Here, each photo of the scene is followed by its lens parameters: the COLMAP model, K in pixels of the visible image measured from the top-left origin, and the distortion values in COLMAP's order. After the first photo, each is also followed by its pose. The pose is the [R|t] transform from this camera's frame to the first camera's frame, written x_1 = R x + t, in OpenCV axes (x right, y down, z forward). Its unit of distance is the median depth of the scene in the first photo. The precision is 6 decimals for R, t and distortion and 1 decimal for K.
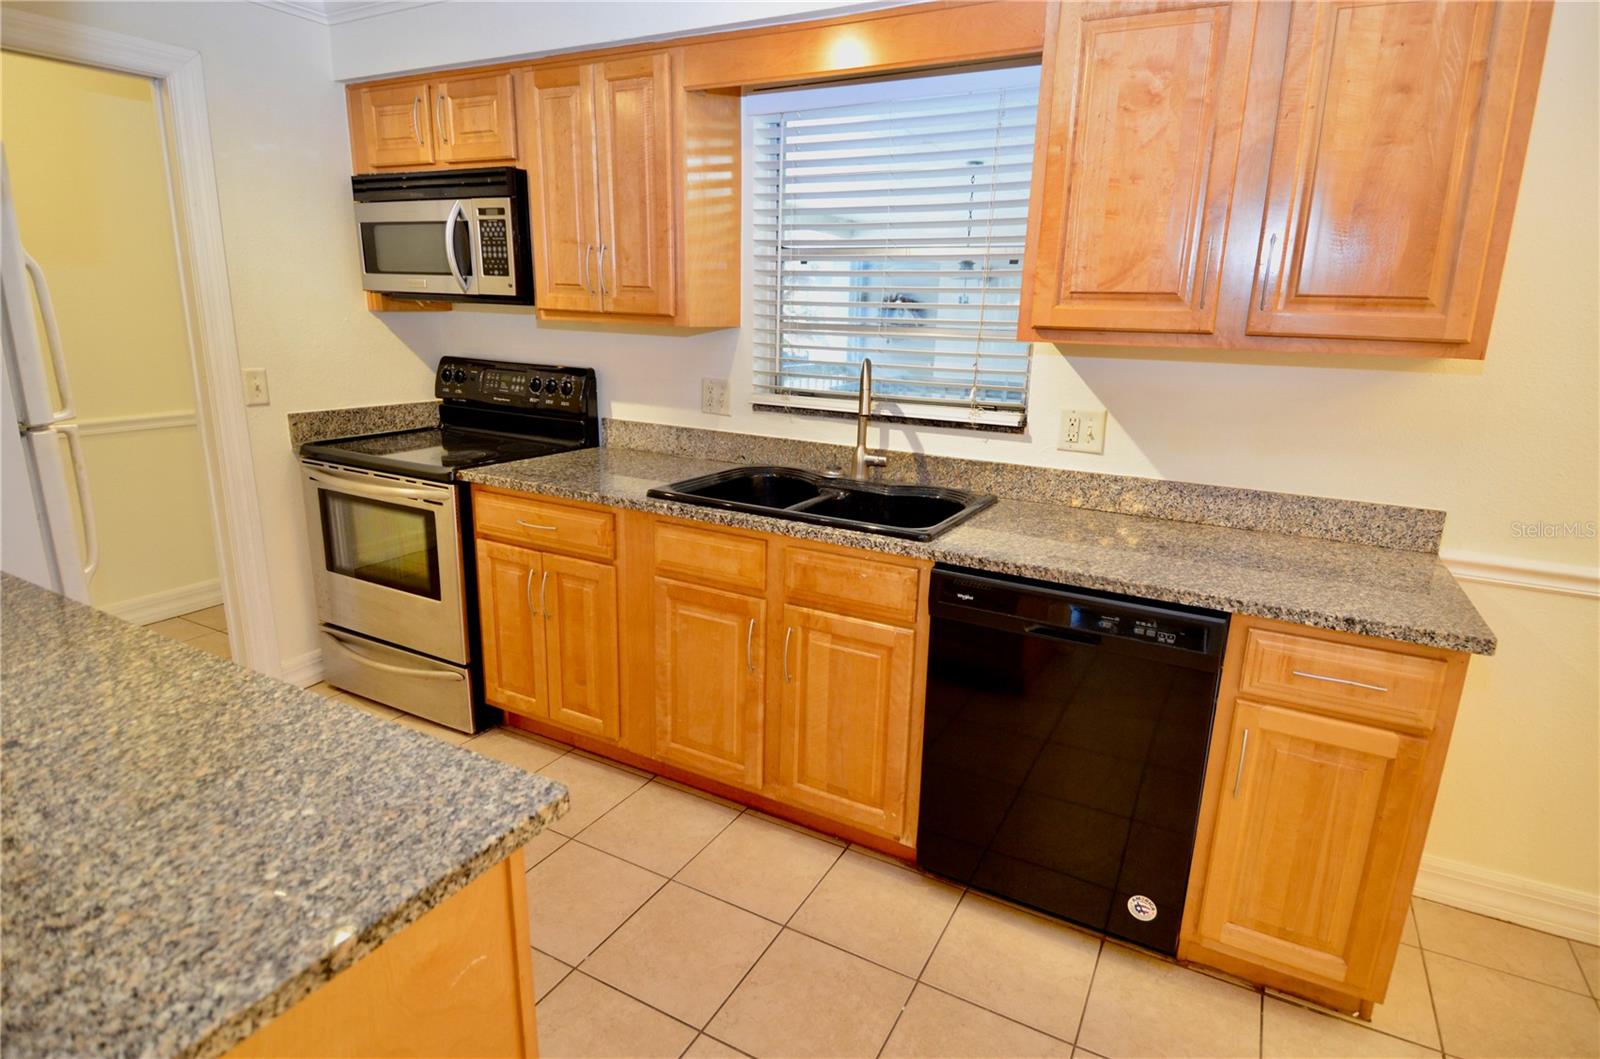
lens RADIAL K [[824.8, 0, 818.3], [0, 824.8, 515.6], [0, 0, 1]] dist [0.048819, -0.055230]
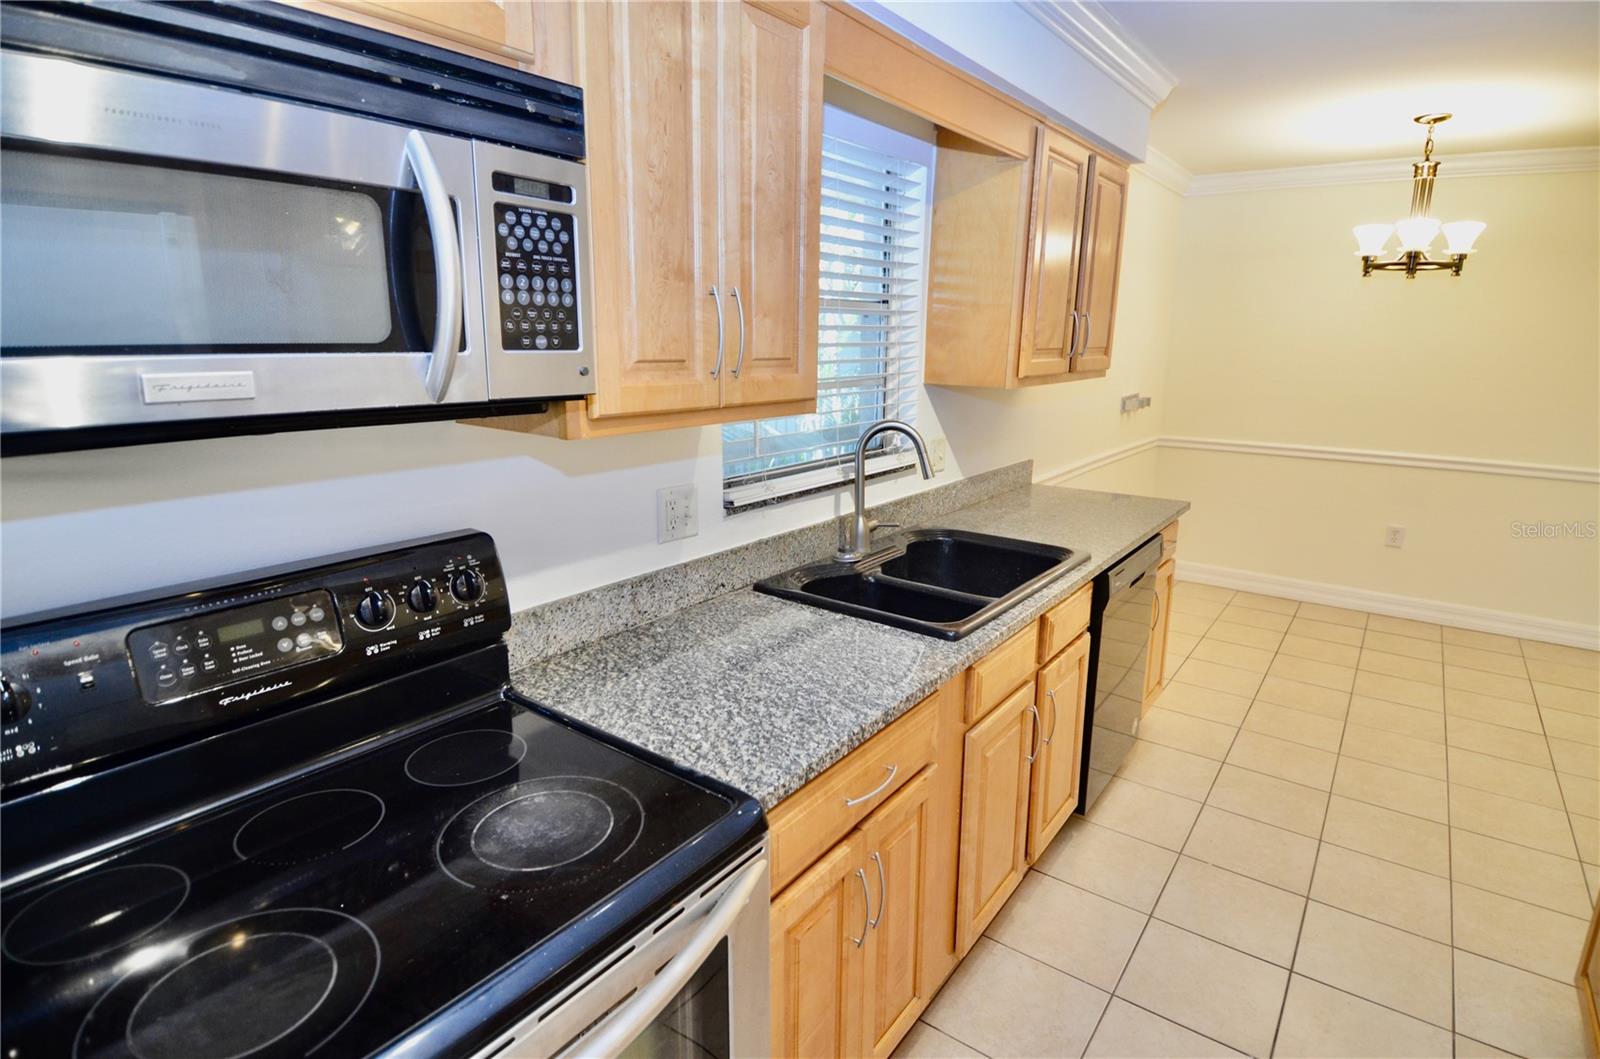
lens RADIAL K [[828.3, 0, 824.2], [0, 828.3, 521.6], [0, 0, 1]] dist [0.048823, -0.053449]
pose [[0.130510, -0.250655, 0.959239, -0.968325], [0.225872, 0.949588, 0.217402, -0.333953], [-0.965375, 0.188292, 0.180547, 1.018703]]
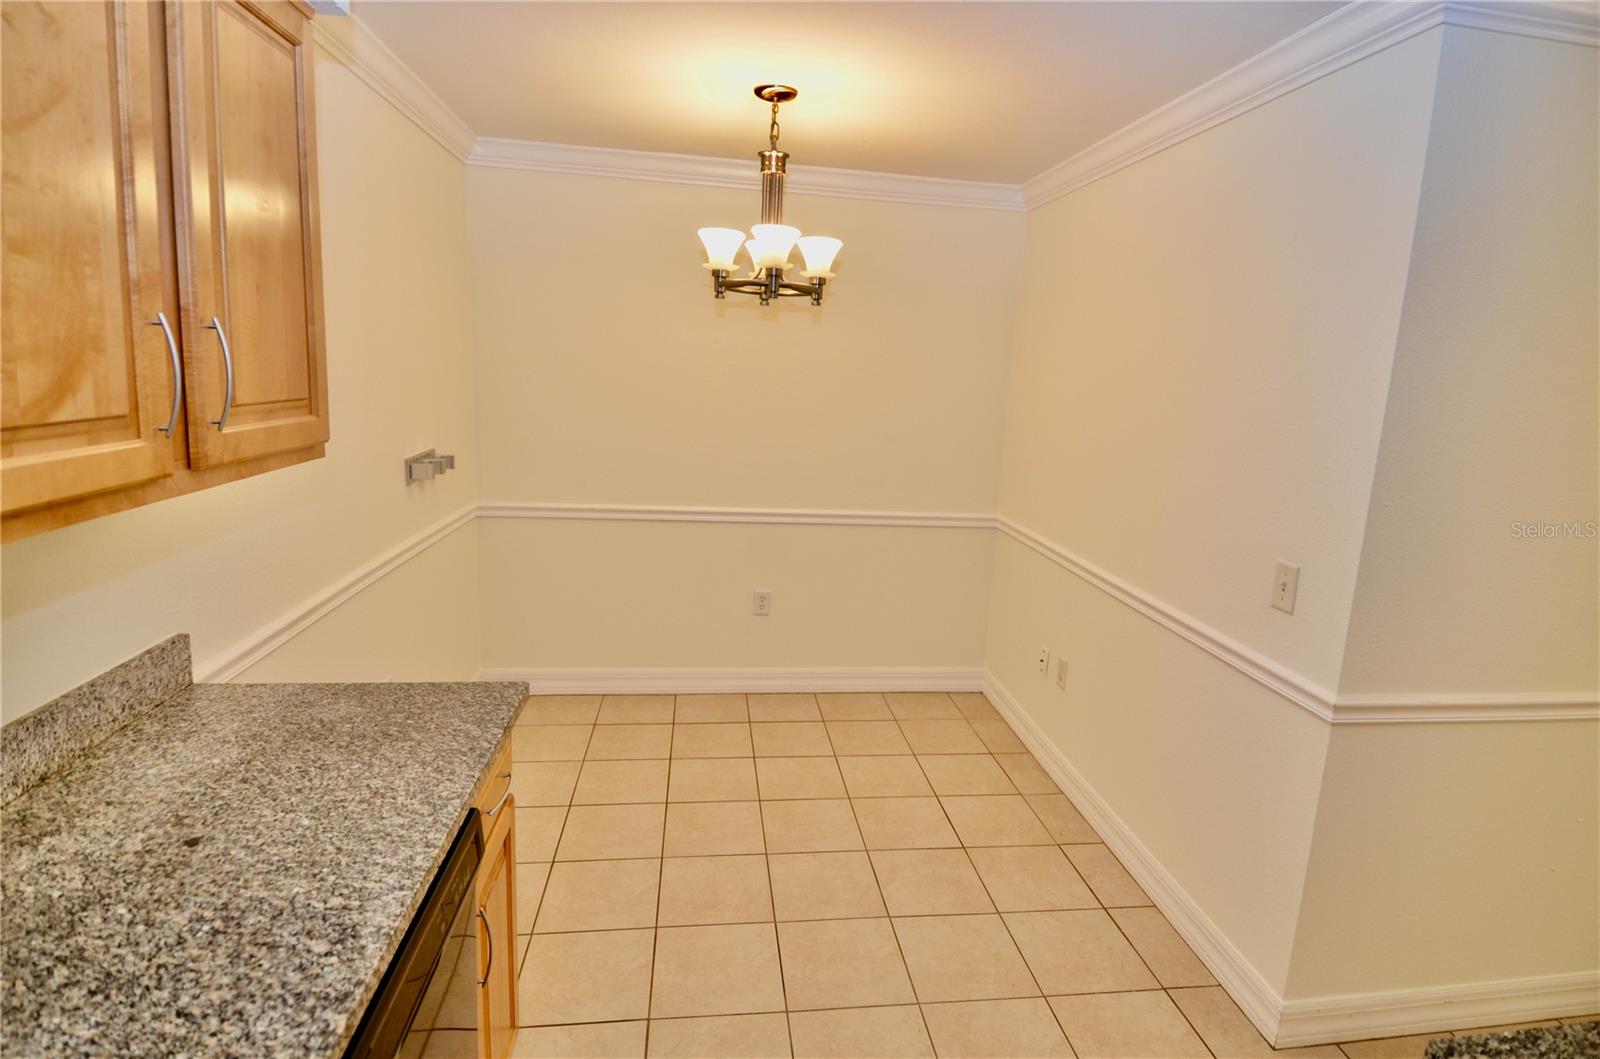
lens RADIAL K [[825.4, 0, 821.3], [0, 825.4, 522.3], [0, 0, 1]] dist [0.046677, -0.046222]
pose [[-0.582845, -0.209078, 0.785225, -0.219607], [0.123985, 0.932135, 0.340224, -0.279305], [-0.803069, 0.295654, -0.517367, 0.796623]]
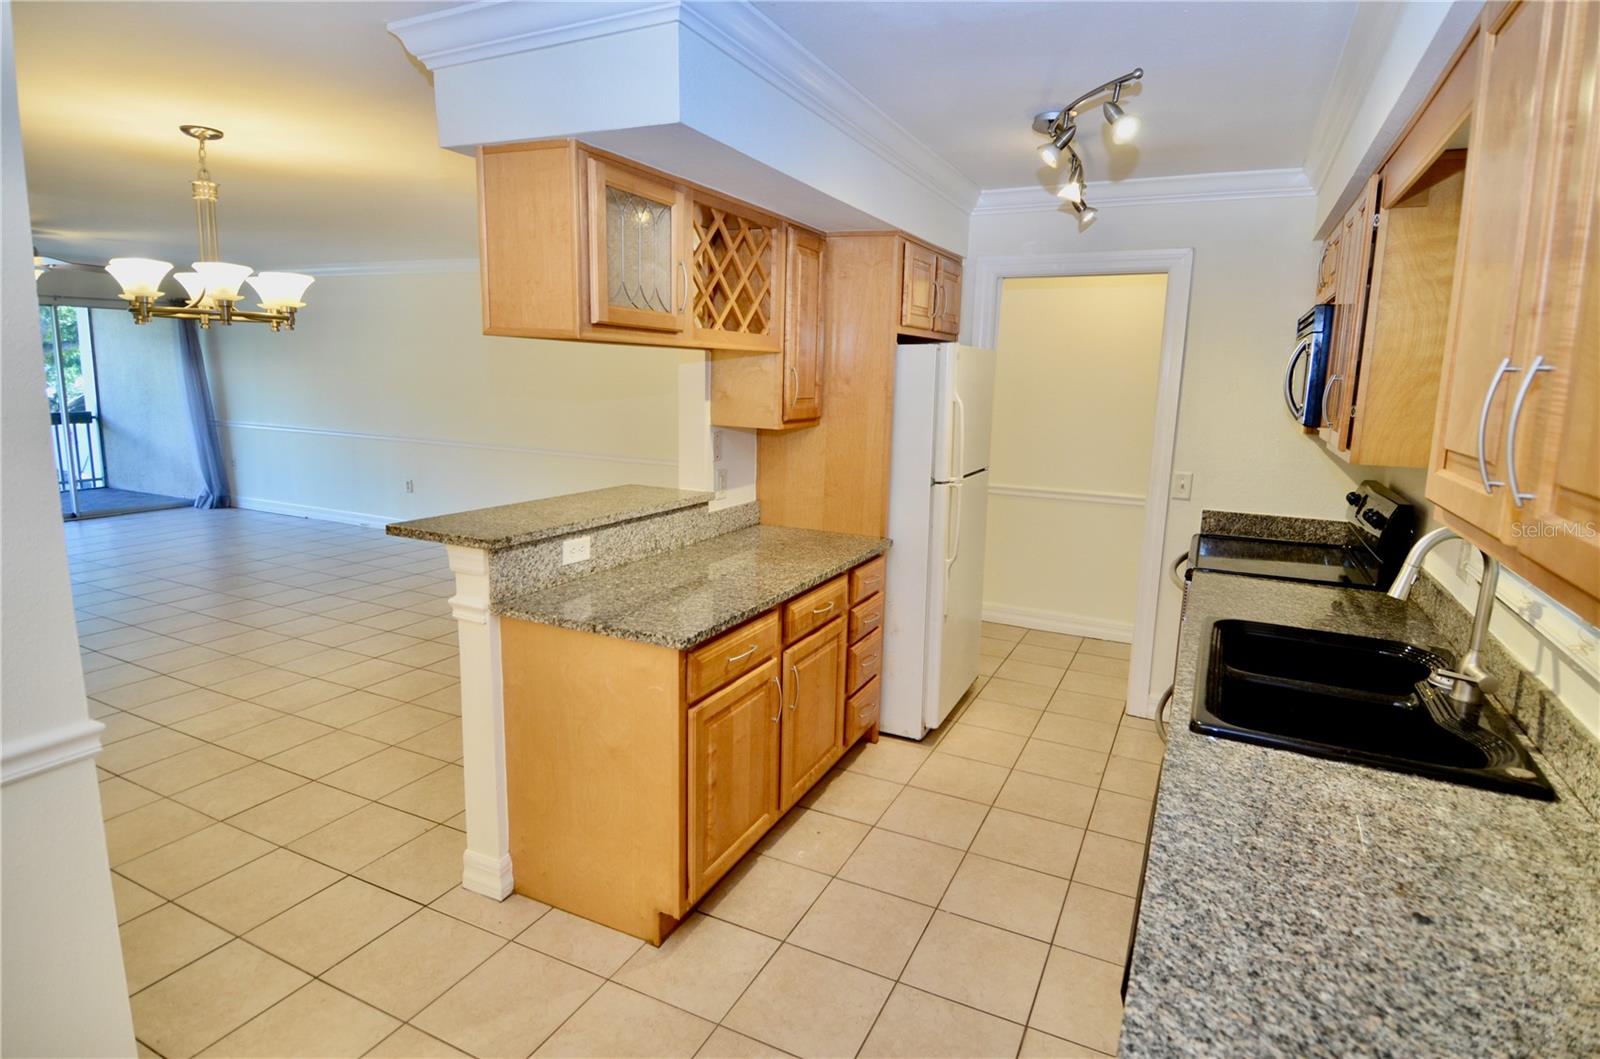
lens RADIAL K [[824.8, 0, 818.3], [0, 824.8, 515.6], [0, 0, 1]] dist [0.048819, -0.055230]
pose [[0.037613, 0.139207, -0.989549, 0.805474], [-0.262282, 0.956907, 0.124646, -0.158833], [0.964258, 0.254853, 0.072503, 0.467265]]
